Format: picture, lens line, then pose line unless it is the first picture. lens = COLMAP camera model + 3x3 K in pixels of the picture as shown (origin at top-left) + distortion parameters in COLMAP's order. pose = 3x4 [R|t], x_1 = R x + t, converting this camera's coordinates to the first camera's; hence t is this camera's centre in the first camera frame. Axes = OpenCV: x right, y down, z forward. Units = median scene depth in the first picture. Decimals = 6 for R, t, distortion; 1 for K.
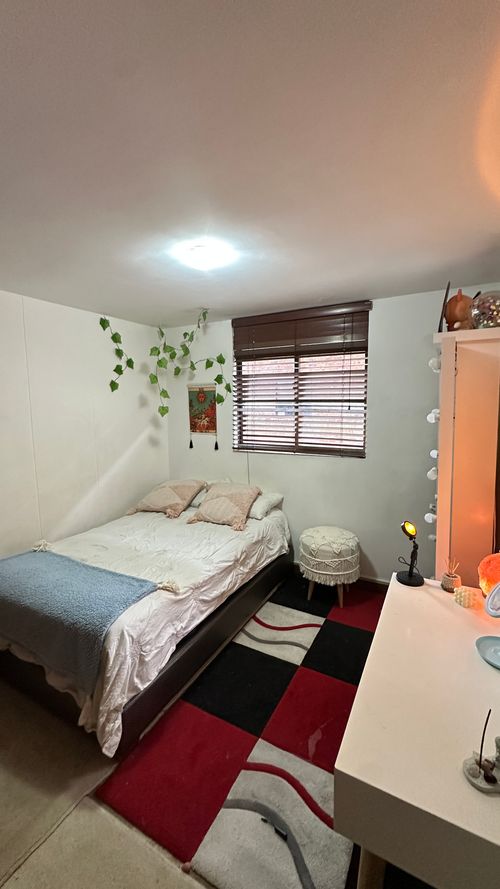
lens RADIAL K [[358.5, 0, 251.8], [0, 358.5, 444.2], [0, 0, 1]] dist [-0.003387, 0.001035]
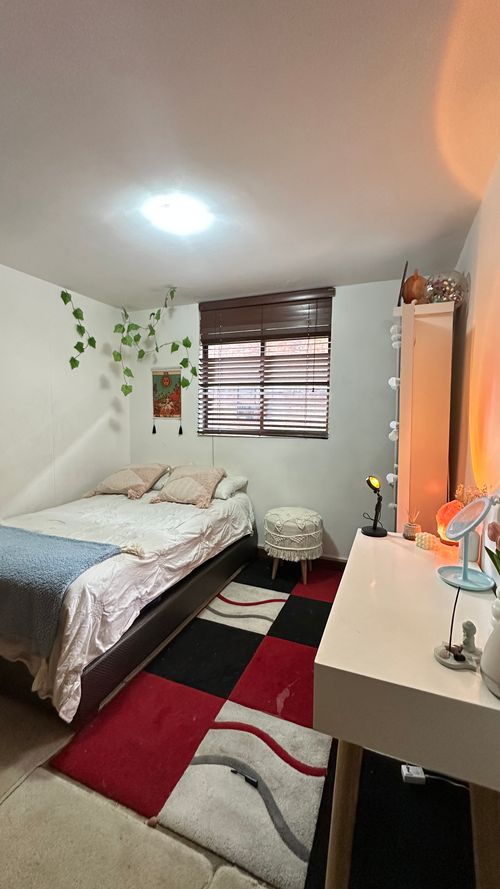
lens RADIAL K [[358.5, 0, 251.4], [0, 358.5, 444.1], [0, 0, 1]] dist [-0.003387, 0.001035]
pose [[0.993482, 0.015132, 0.112981, -0.028862], [-0.011007, 0.999253, -0.037049, 0.140430], [-0.113457, 0.035563, 0.992906, -0.000798]]
